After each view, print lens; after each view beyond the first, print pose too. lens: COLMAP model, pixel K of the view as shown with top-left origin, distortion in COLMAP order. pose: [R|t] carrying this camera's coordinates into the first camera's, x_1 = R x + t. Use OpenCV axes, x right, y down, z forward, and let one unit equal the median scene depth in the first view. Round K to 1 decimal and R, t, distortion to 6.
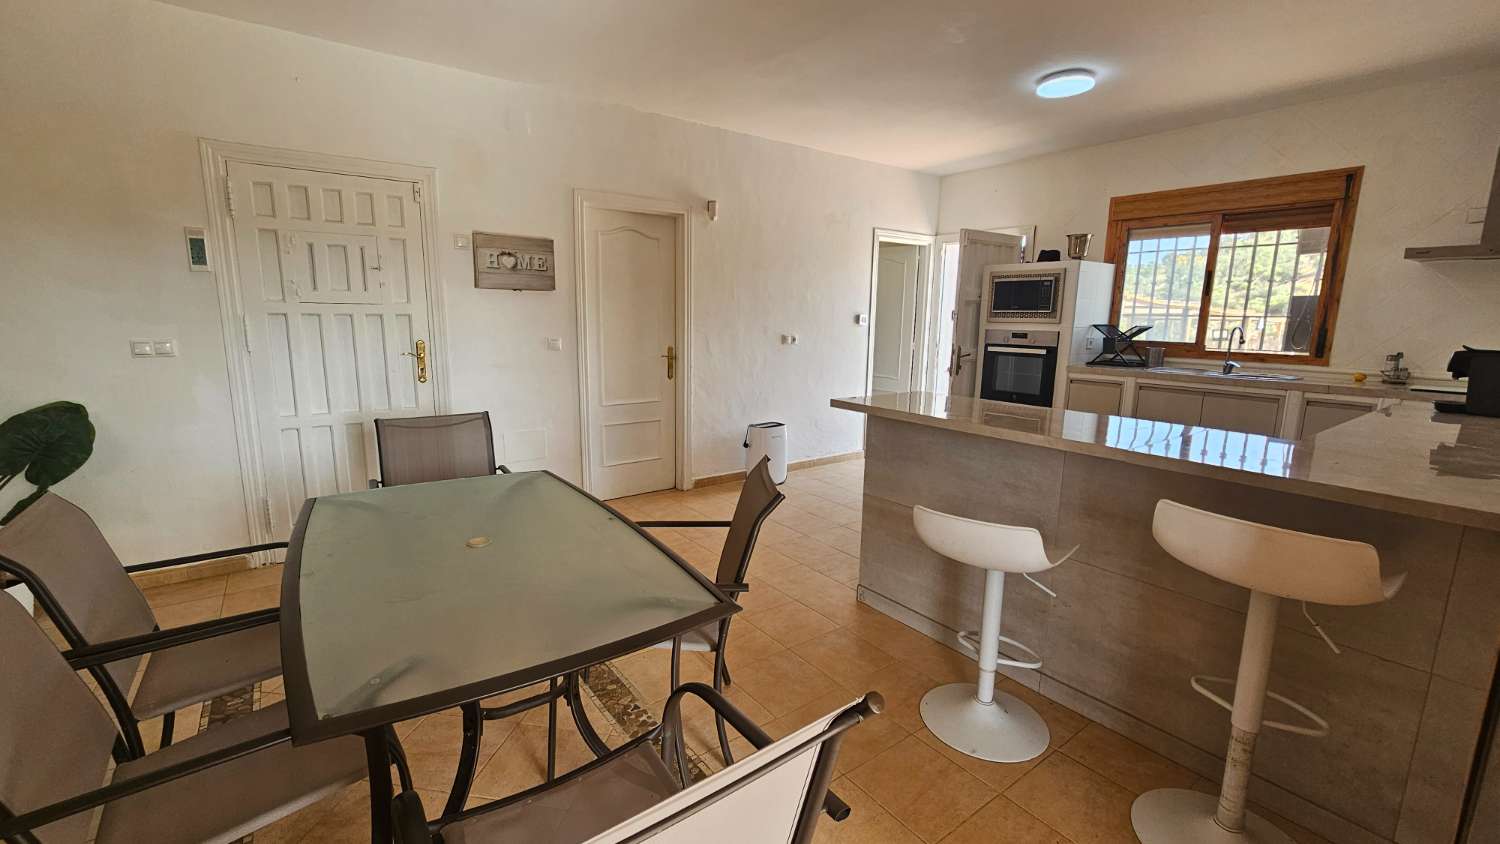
lens RADIAL K [[613.6, 0, 741.9], [0, 613.6, 425.4], [0, 0, 1]] dist [-0.003017, -0.000549]
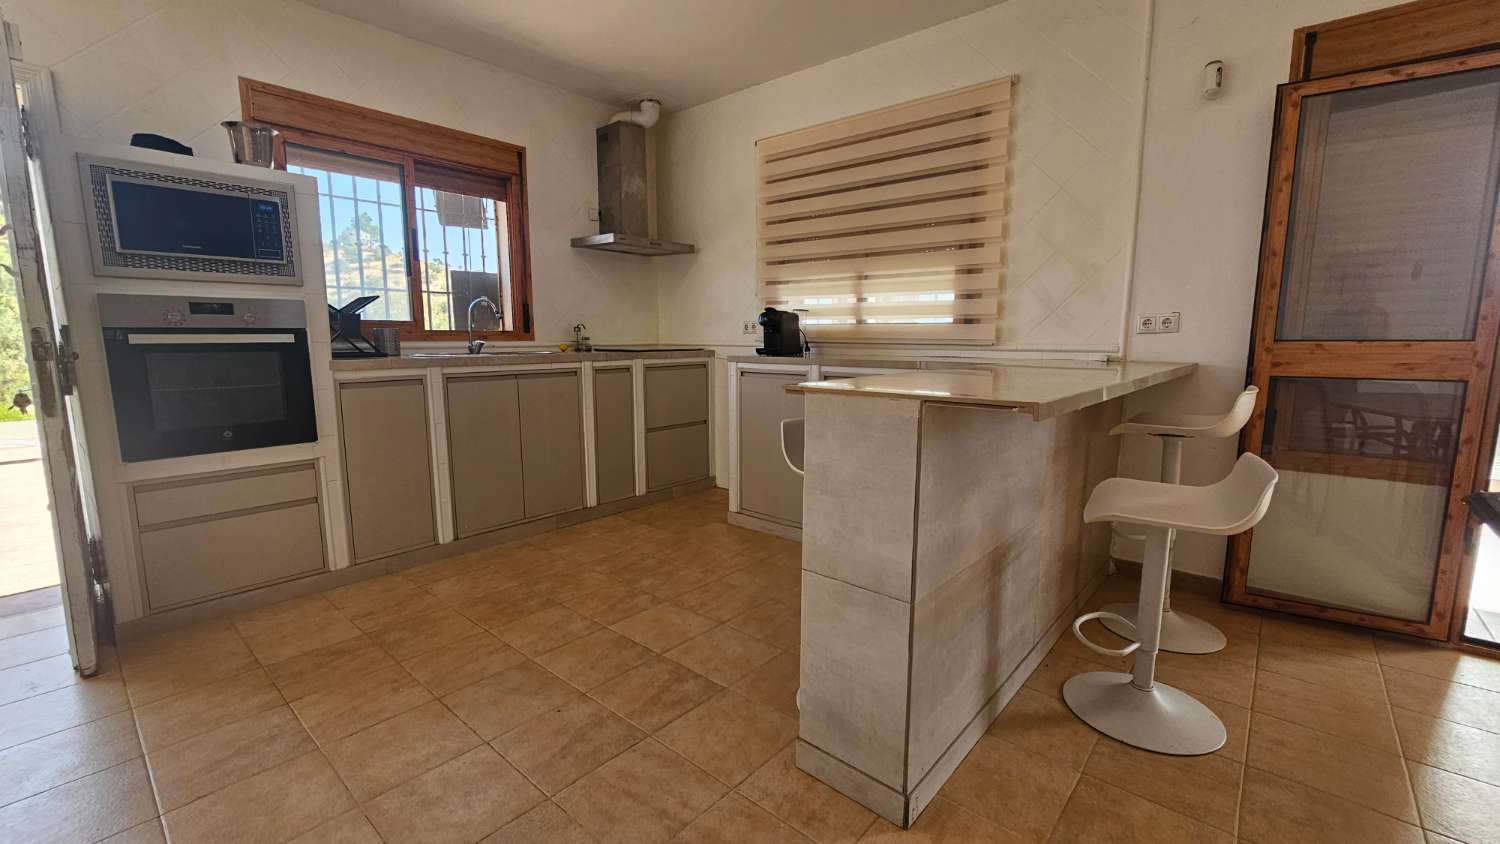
lens RADIAL K [[625.4, 0, 748.2], [0, 625.4, 420.5], [0, 0, 1]] dist [0.000314, 0.000294]
pose [[-0.216587, -0.148615, 0.964885, -0.132684], [0.167841, 0.967961, 0.186764, -0.084838], [-0.961727, 0.202398, -0.184704, 0.726377]]
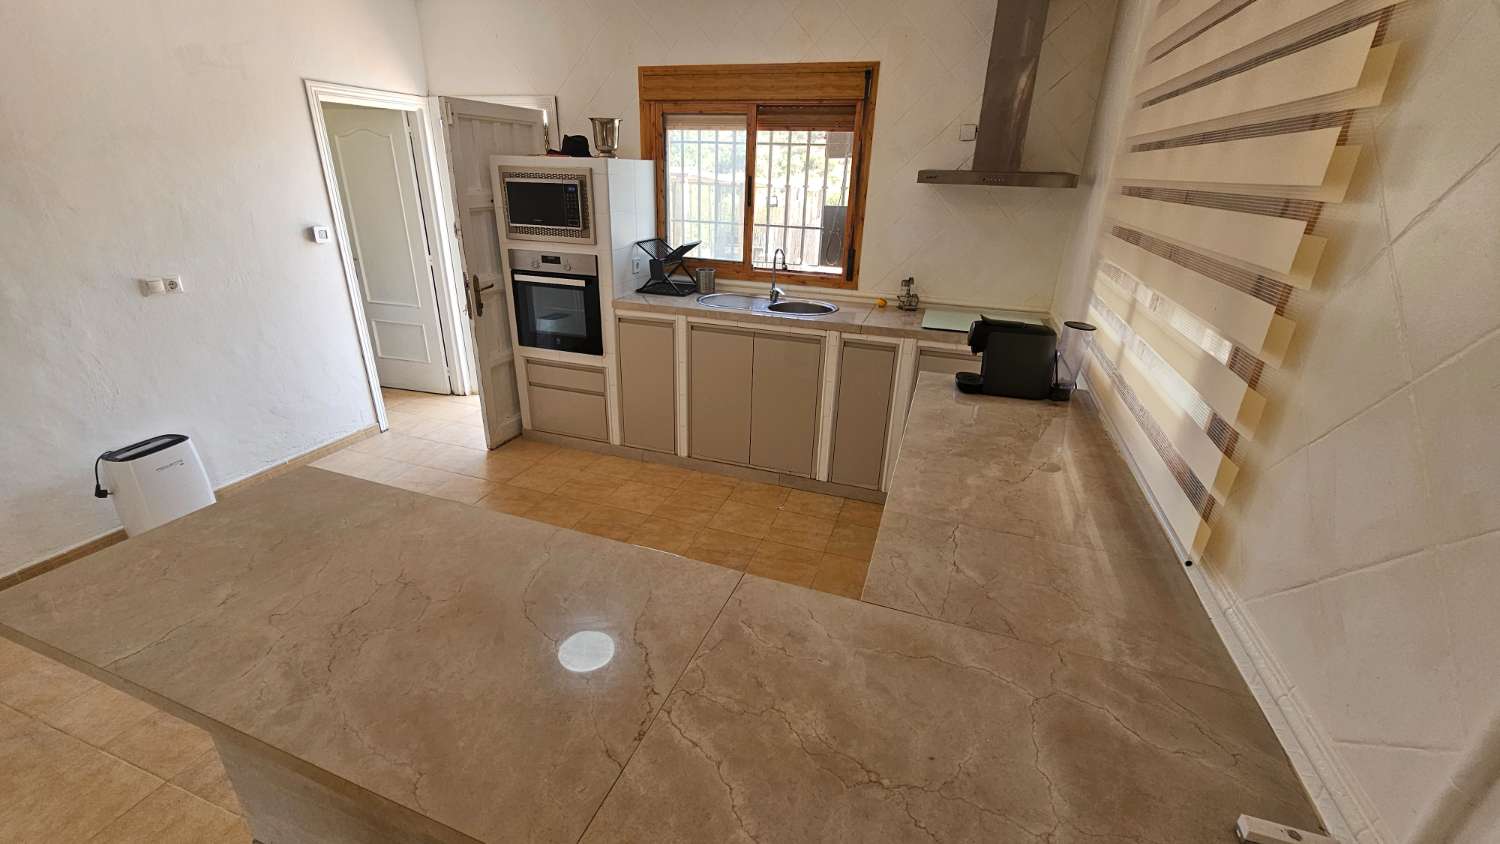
lens RADIAL K [[611.3, 0, 735.2], [0, 611.3, 424.6], [0, 0, 1]] dist [-0.000809, -0.000210]
pose [[0.825673, -0.208138, 0.524349, 0.213266], [0.085360, 0.964844, 0.248577, -0.122432], [-0.557654, -0.160485, 0.814412, 0.244533]]
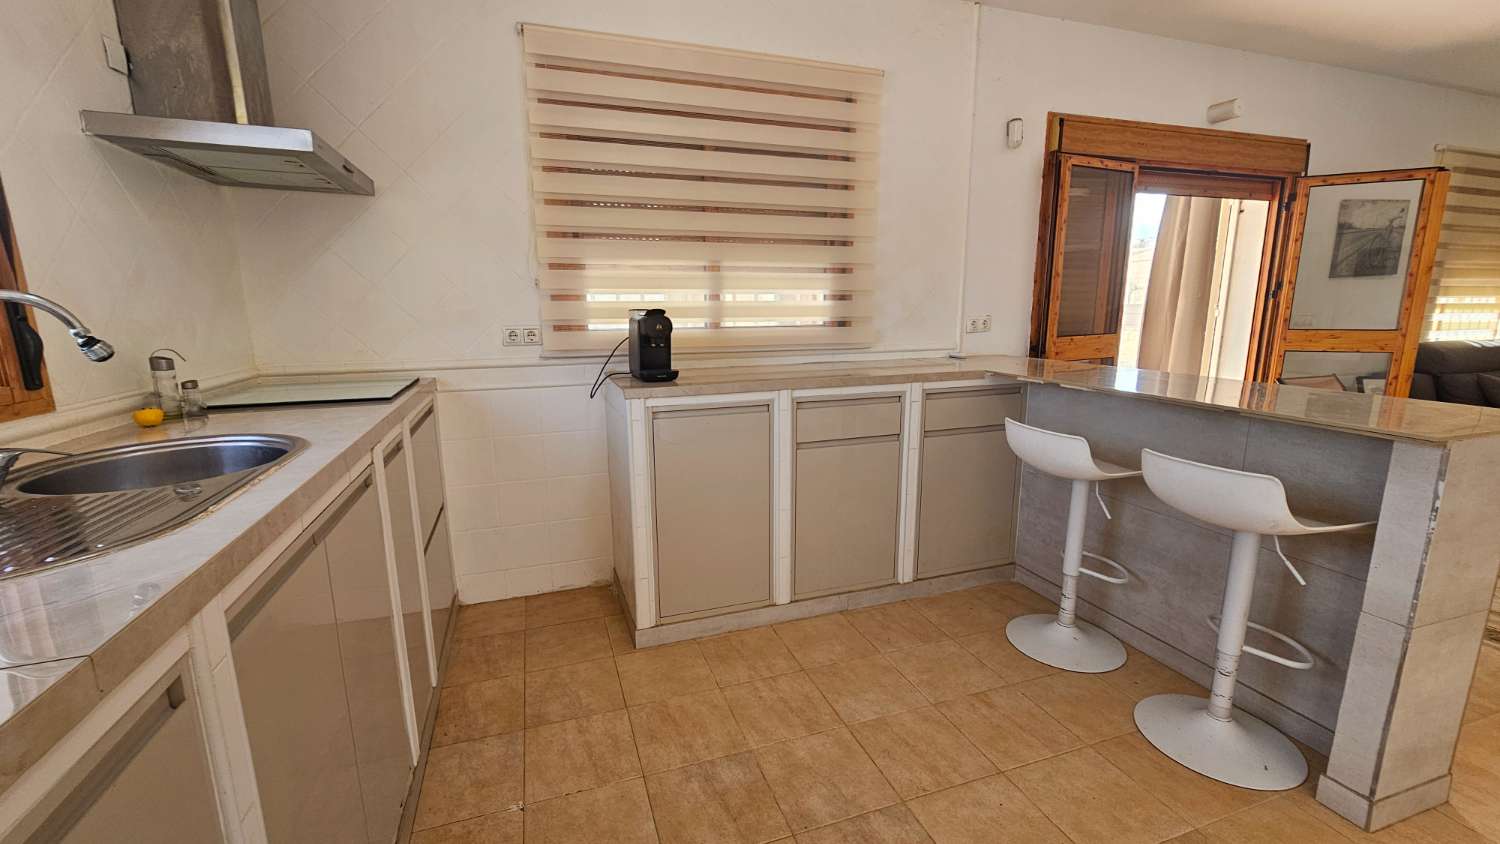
lens RADIAL K [[618.9, 0, 745.9], [0, 618.9, 424.0], [0, 0, 1]] dist [0.000900, 0.000250]
pose [[-0.951872, -0.064200, 0.299695, 0.408776], [0.048976, 0.933391, 0.355502, -0.160131], [-0.302556, 0.353071, -0.885325, 0.988972]]
